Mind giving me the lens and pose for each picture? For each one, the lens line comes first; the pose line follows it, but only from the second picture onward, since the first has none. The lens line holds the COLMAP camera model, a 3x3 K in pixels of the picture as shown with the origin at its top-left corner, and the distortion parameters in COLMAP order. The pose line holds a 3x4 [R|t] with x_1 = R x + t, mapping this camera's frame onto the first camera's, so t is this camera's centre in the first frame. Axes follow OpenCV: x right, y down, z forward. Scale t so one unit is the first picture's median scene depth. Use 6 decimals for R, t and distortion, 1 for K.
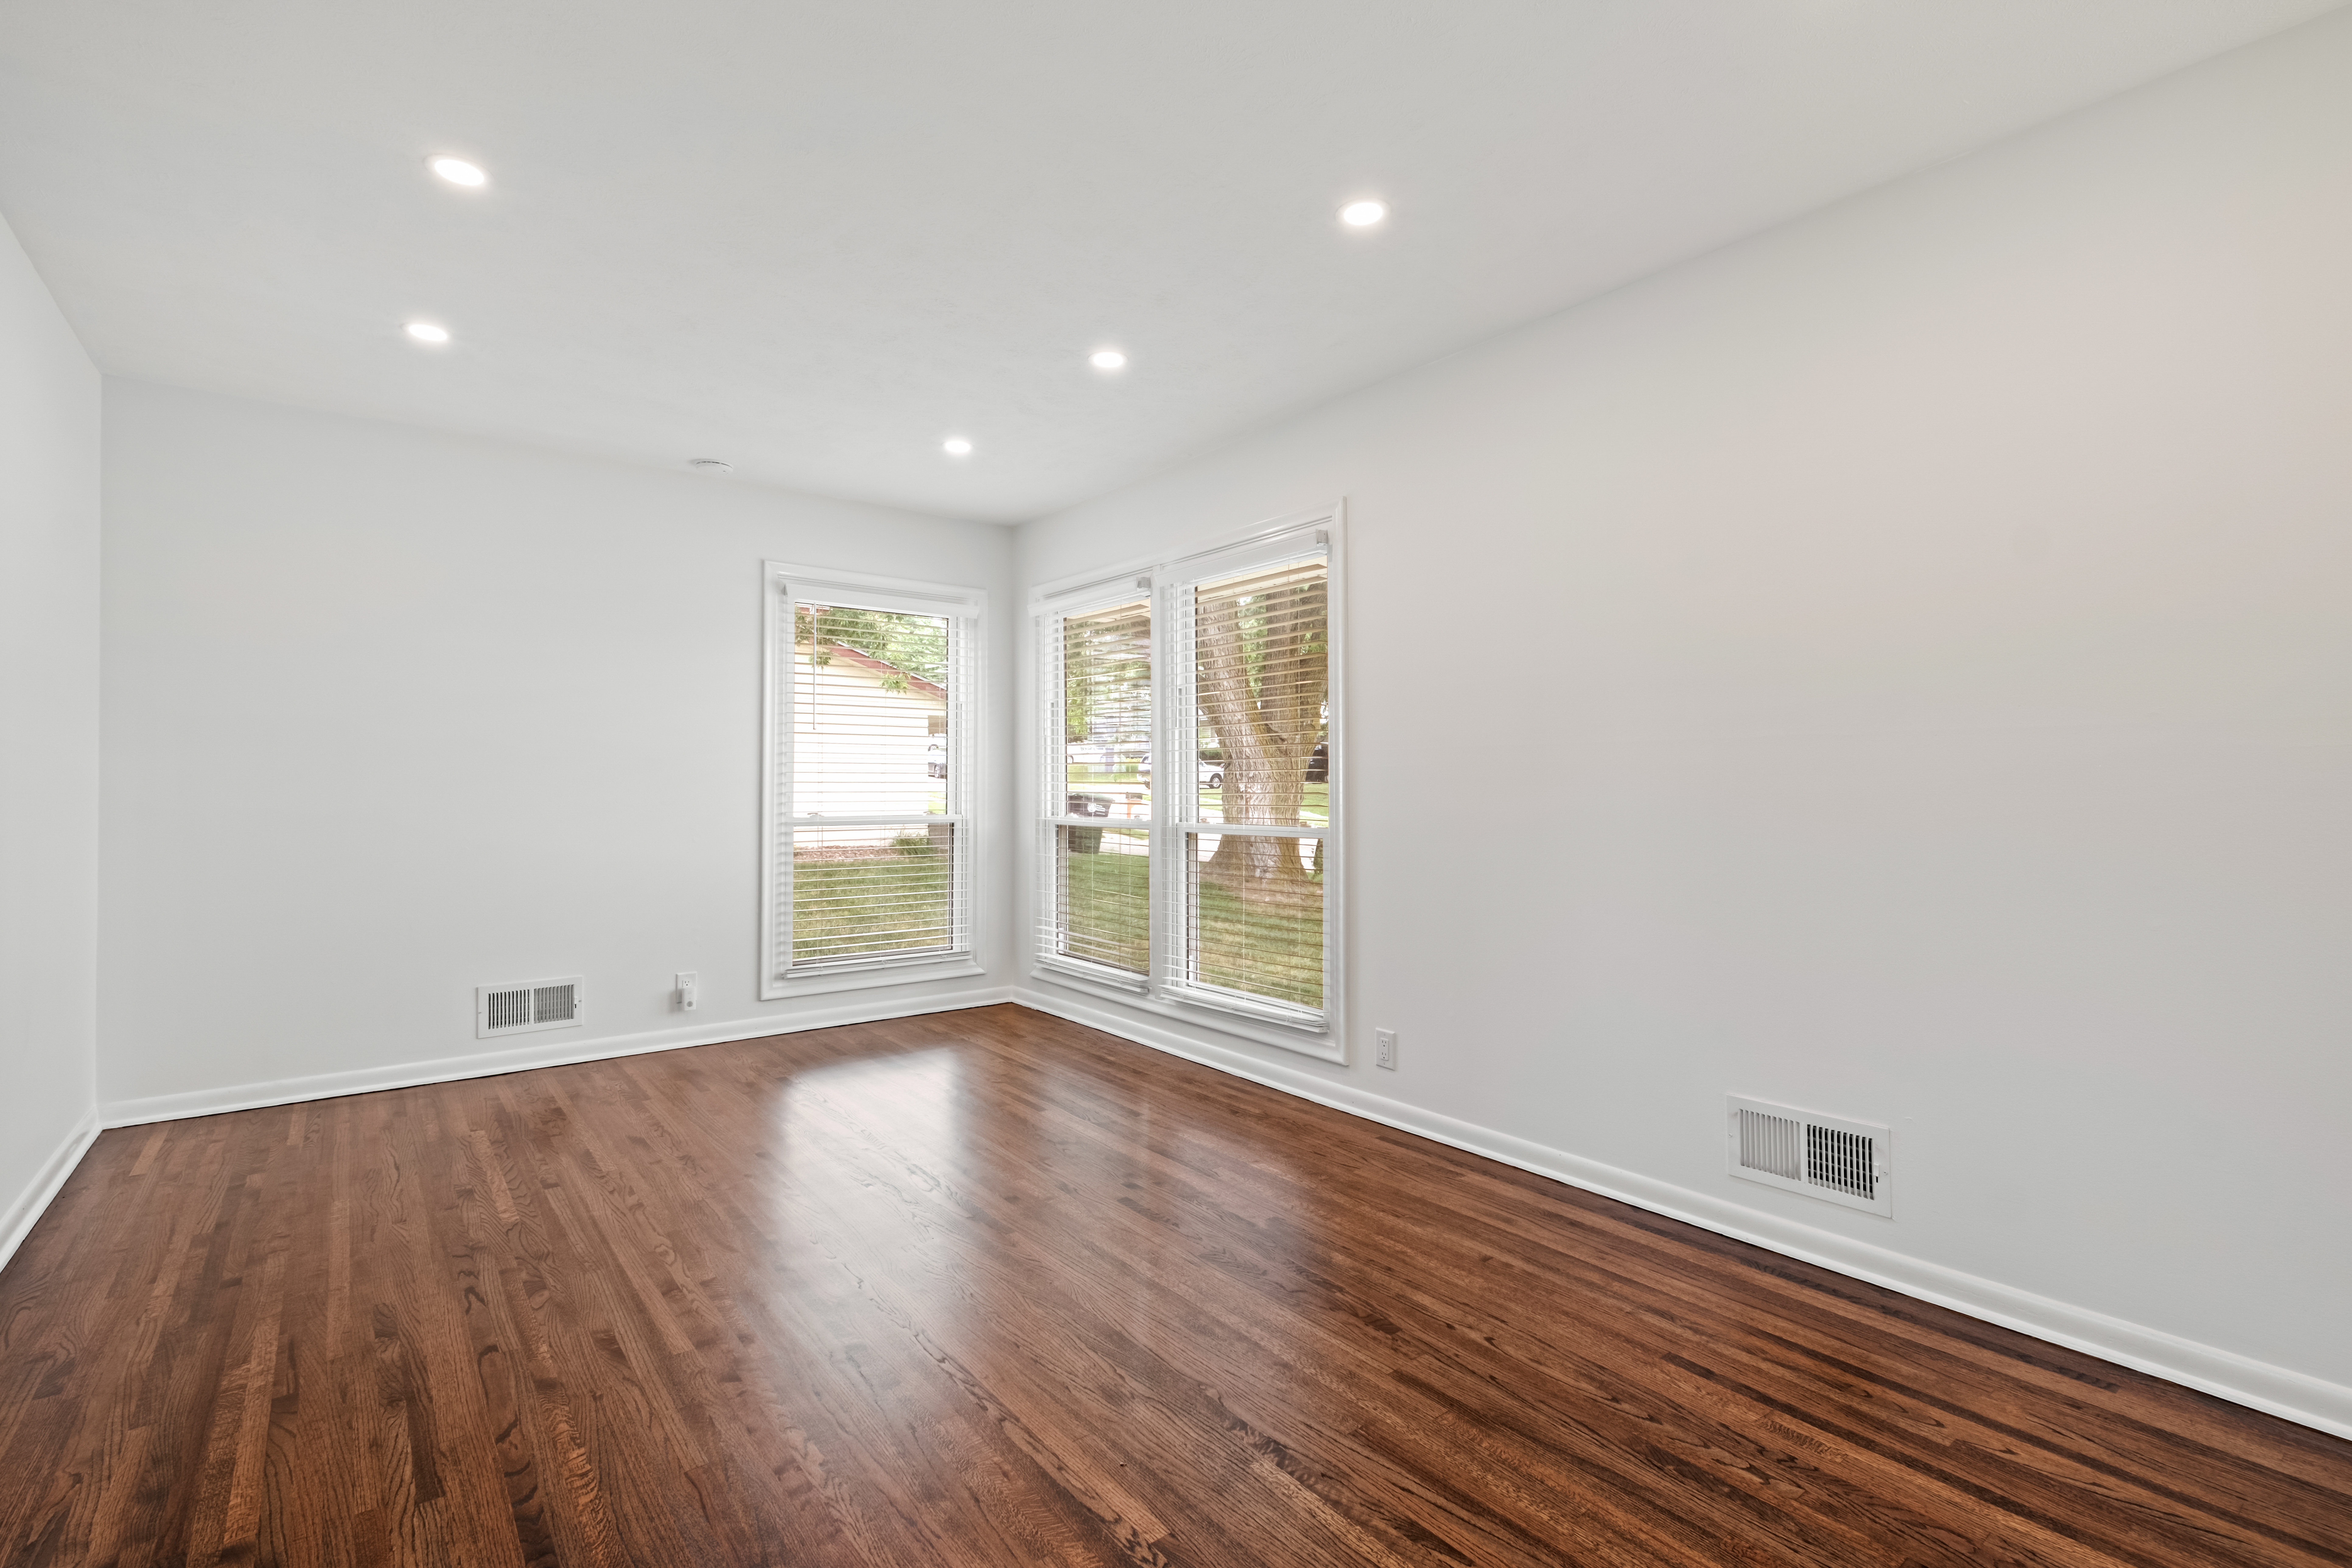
lens RADIAL K [[1059.9, 0, 1145.7], [0, 1059.9, 749.8], [0, 0, 1]] dist [-0.000240, -0.001714]
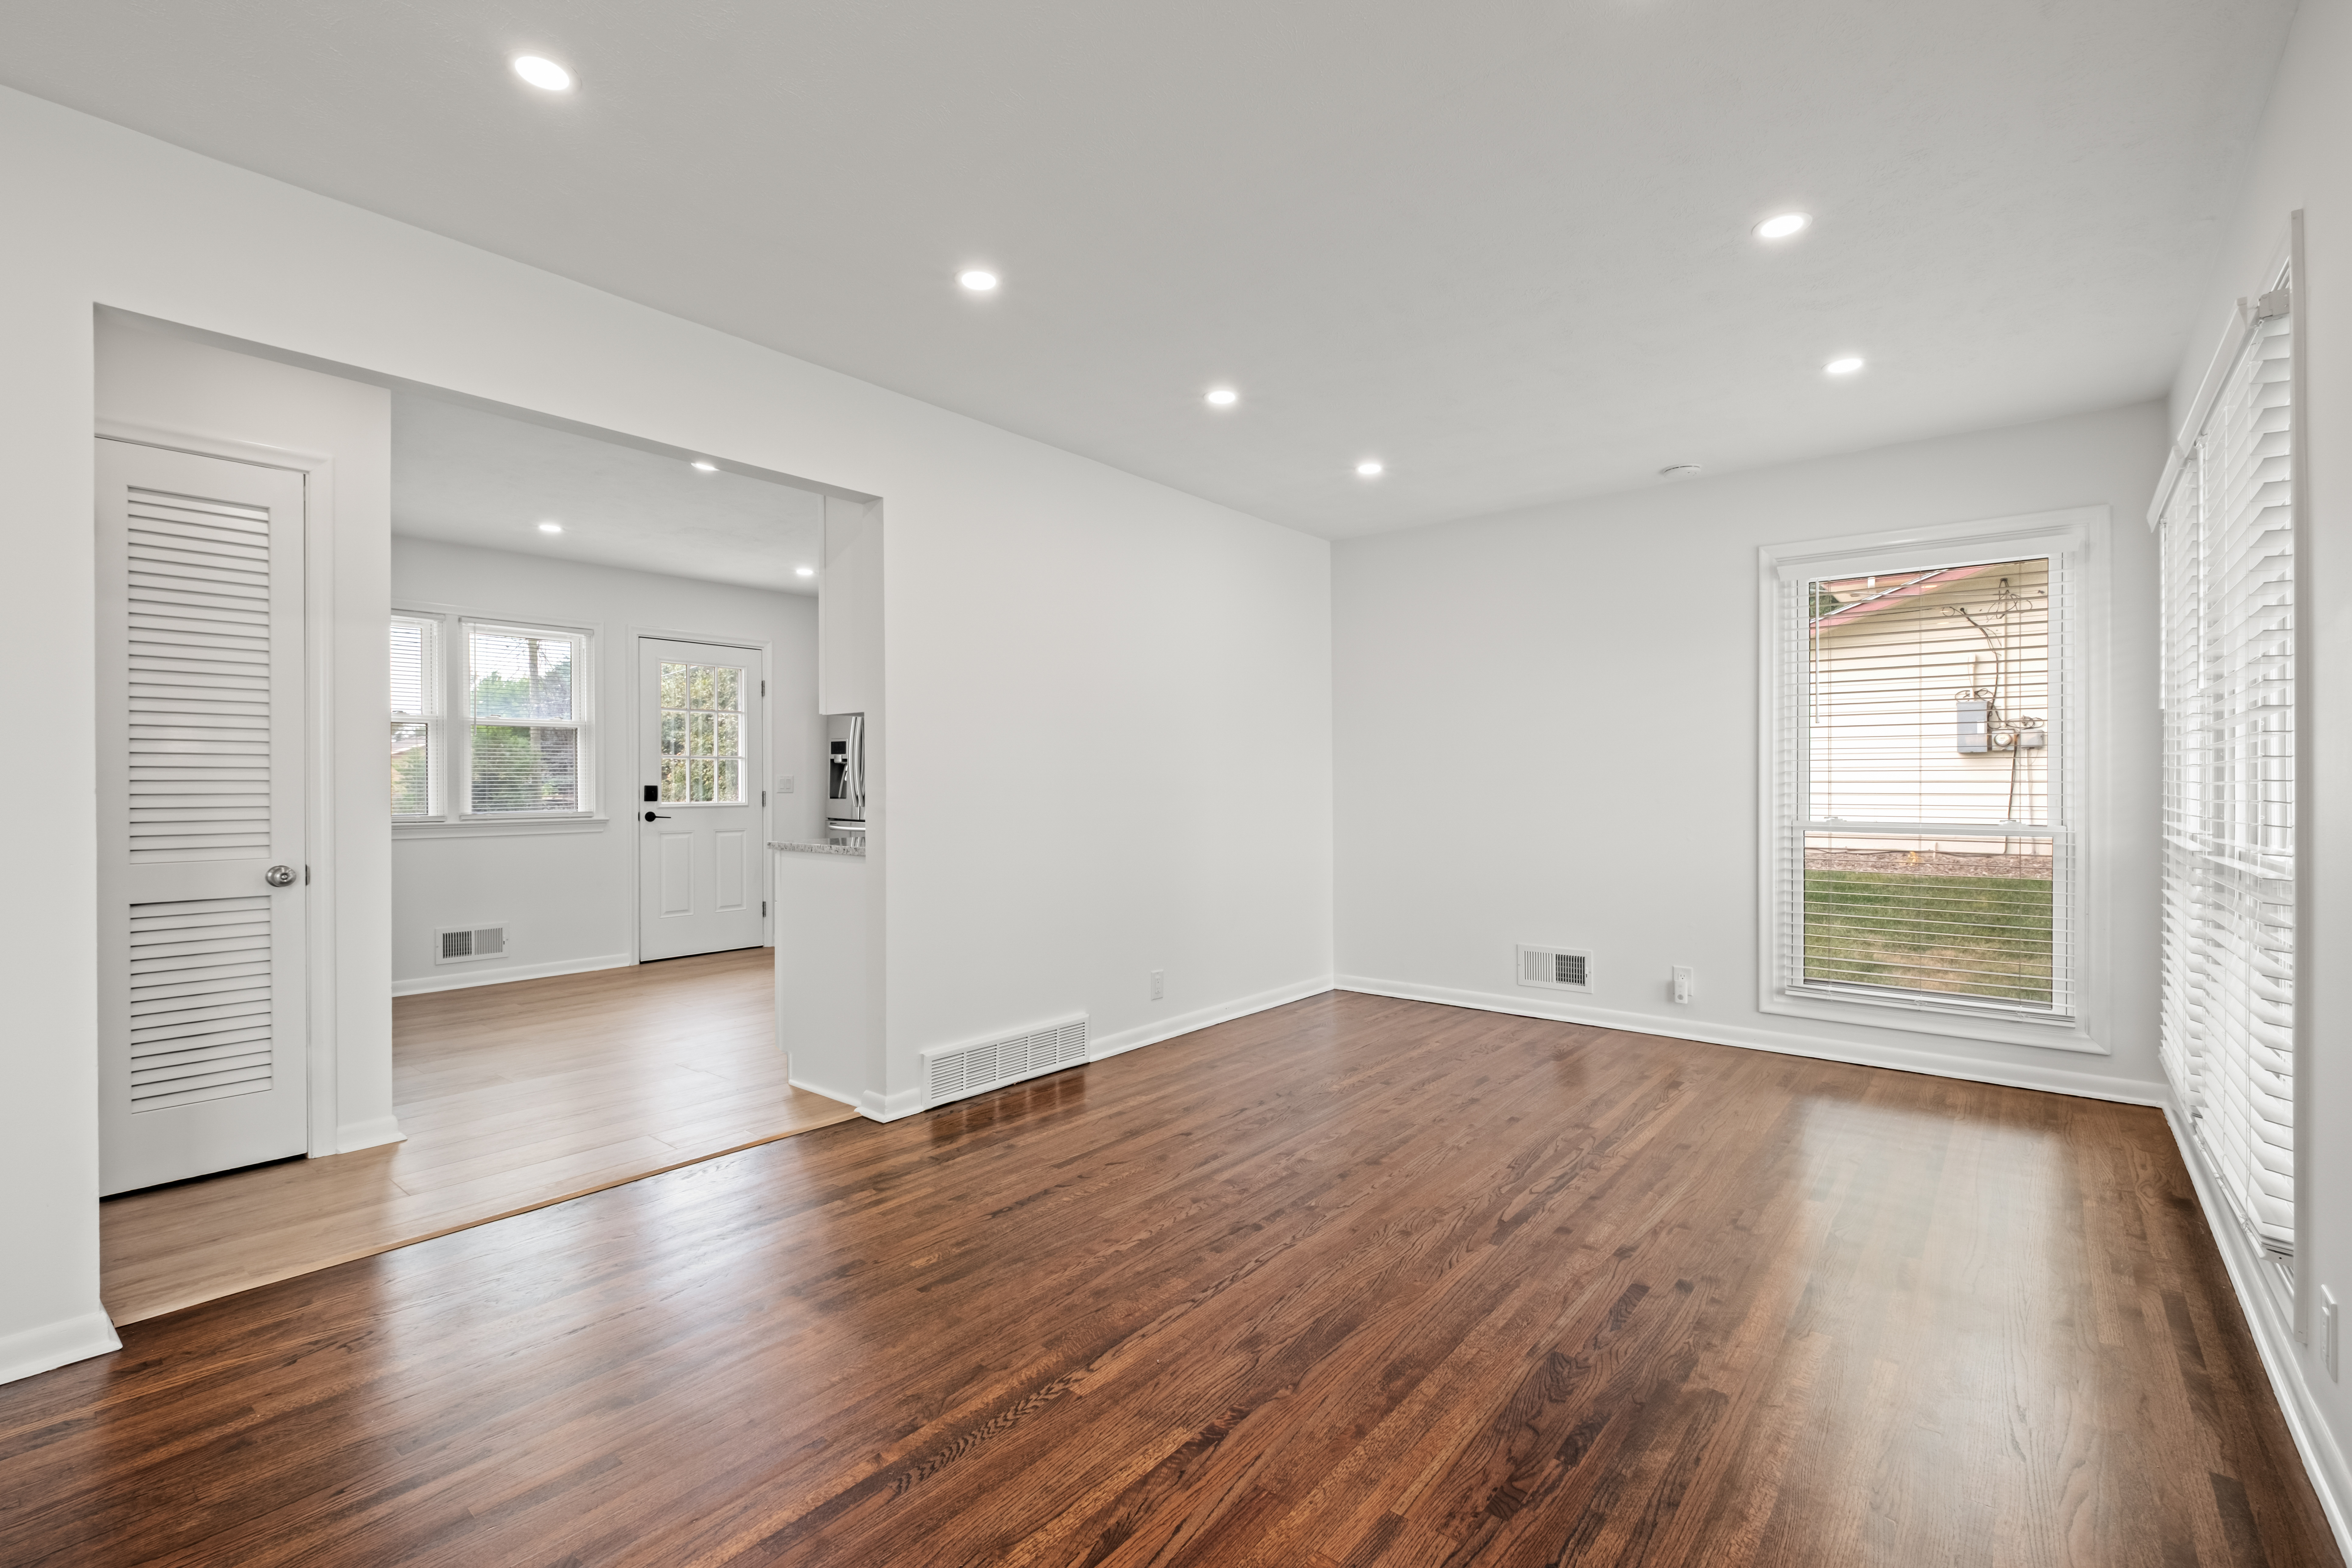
lens RADIAL K [[1034.9, 0, 1204.7], [0, 1034.9, 784.9], [0, 0, 1]] dist [0.000391, -0.006226]
pose [[0.247808, 0.002877, -0.968805, 0.707872], [0.031656, 0.999438, 0.011066, 0.011403], [0.968292, -0.033411, 0.247577, 0.500729]]
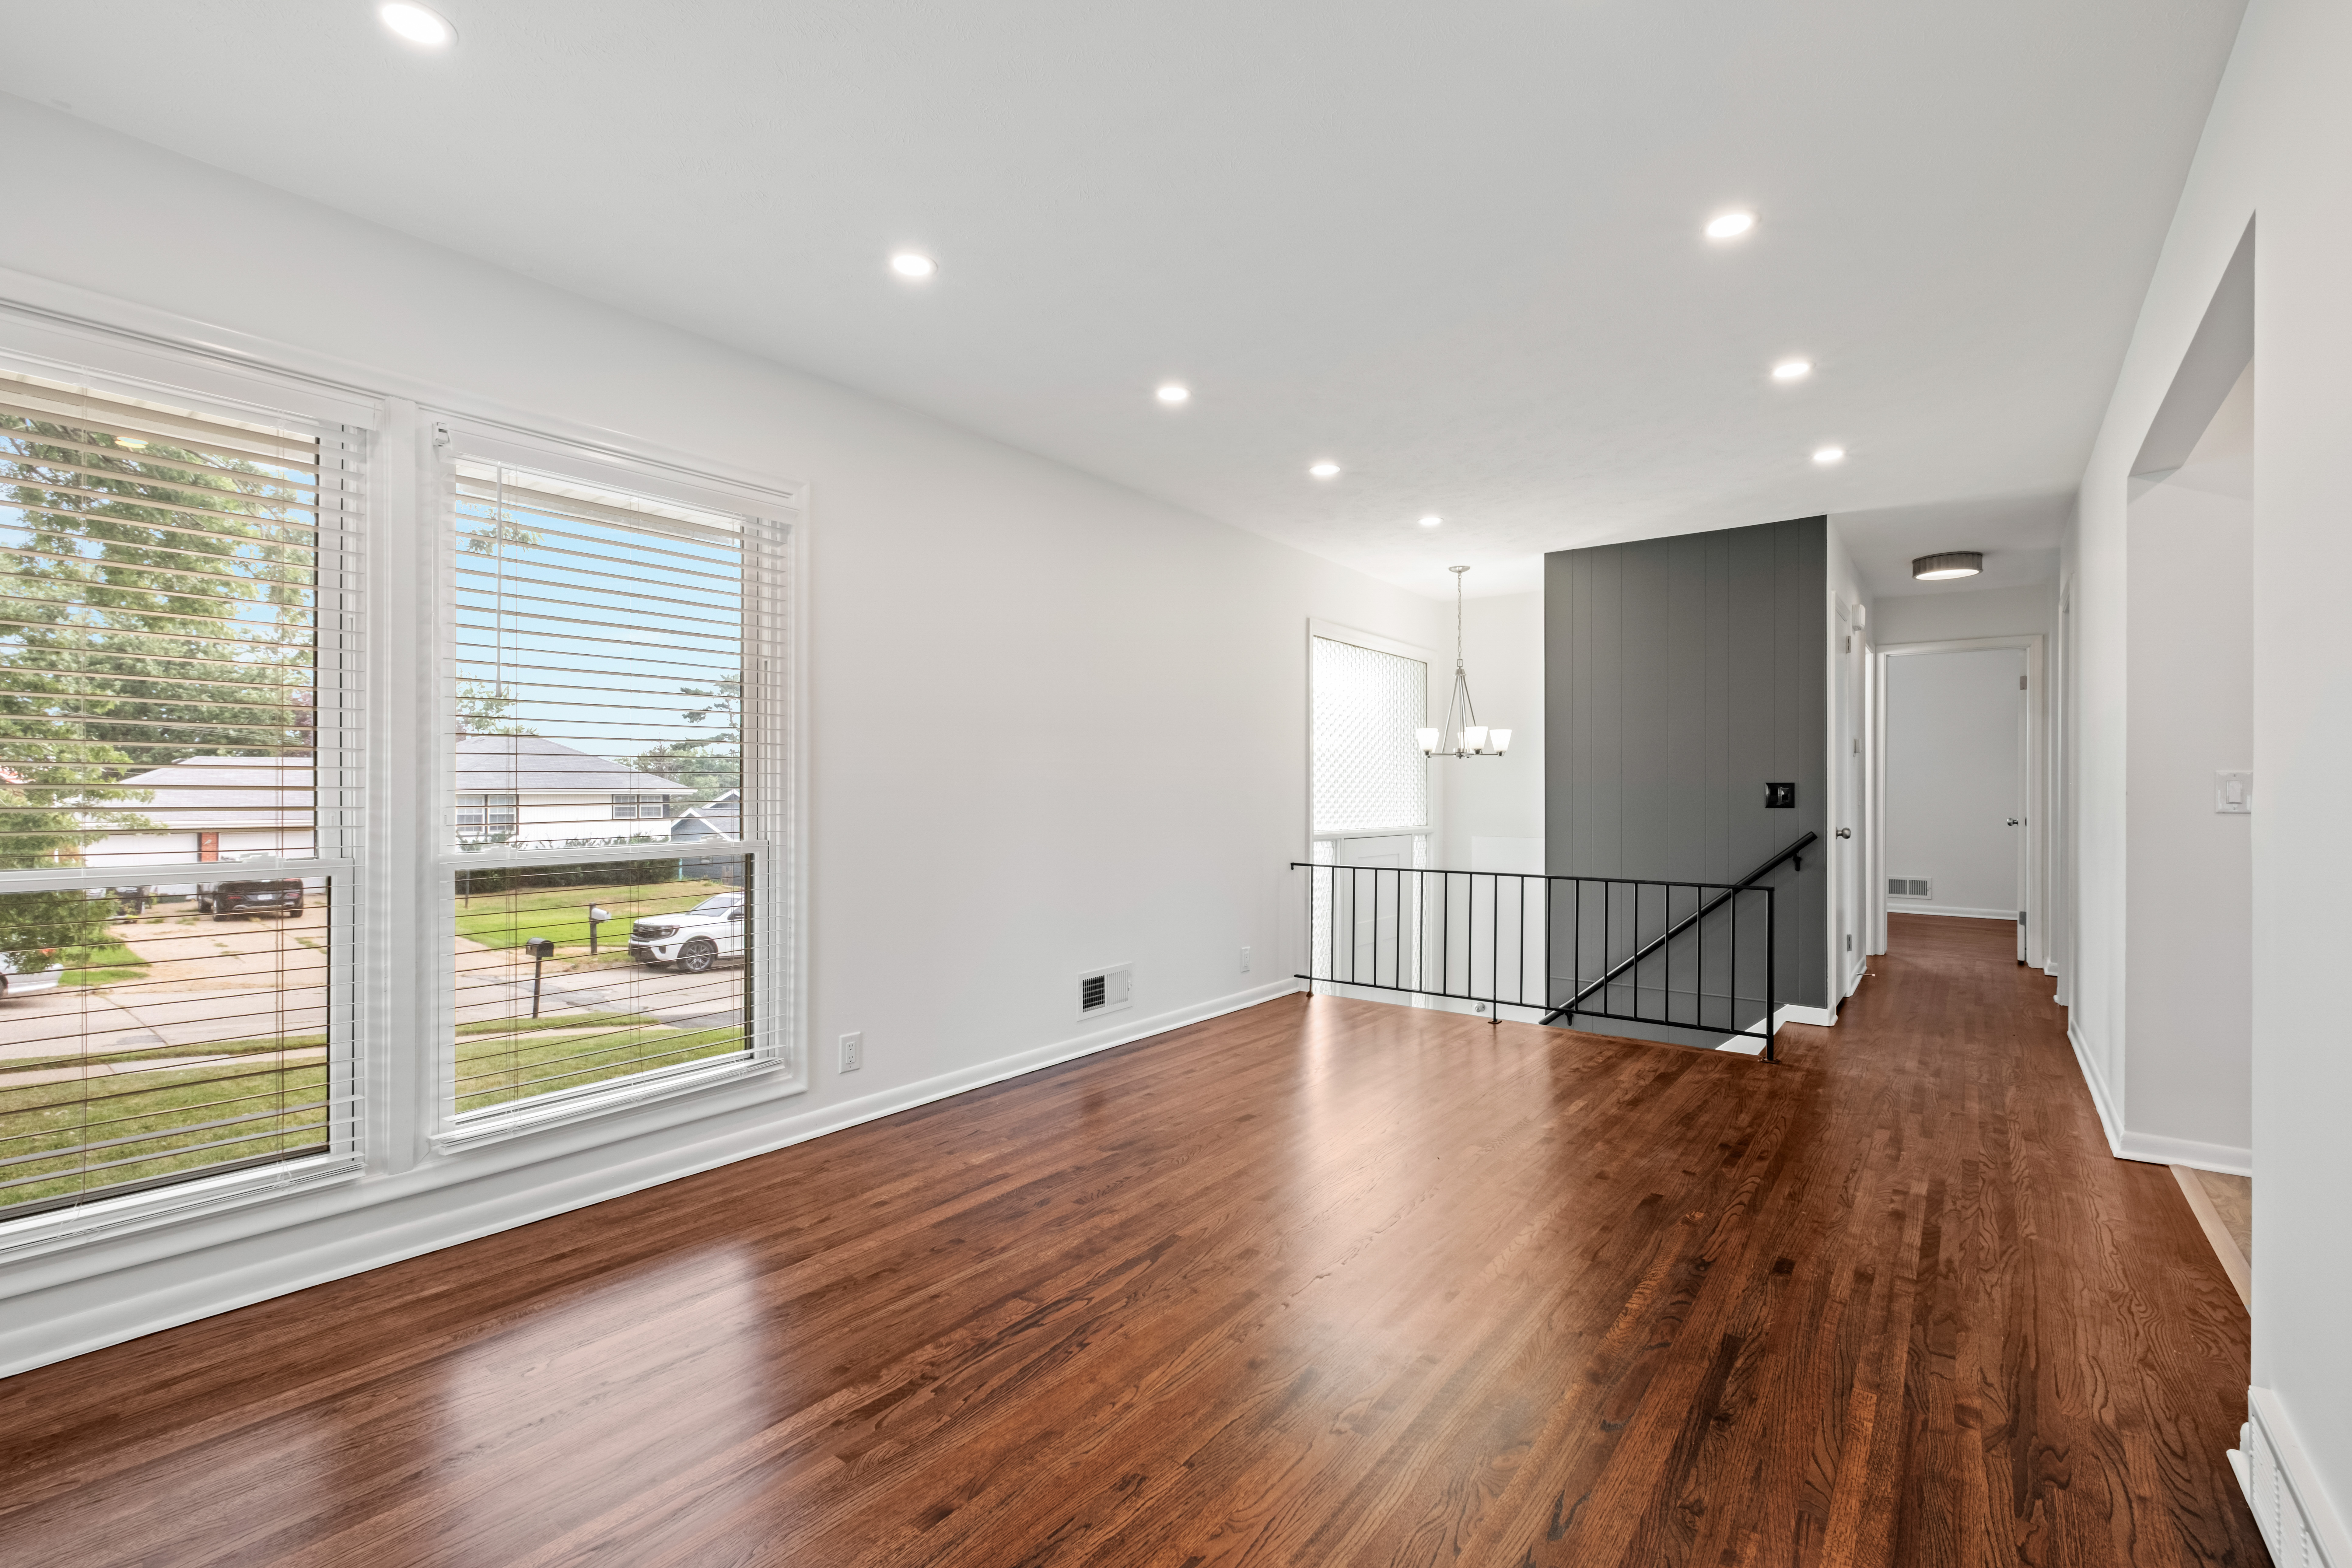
lens RADIAL K [[1034.9, 0, 1204.7], [0, 1034.9, 784.9], [0, 0, 1]] dist [0.000391, -0.006226]
pose [[-0.282878, 0.004653, 0.959145, -1.045882], [-0.028363, 0.999510, -0.013213, 0.036246], [-0.958737, -0.030942, -0.282607, 1.222516]]
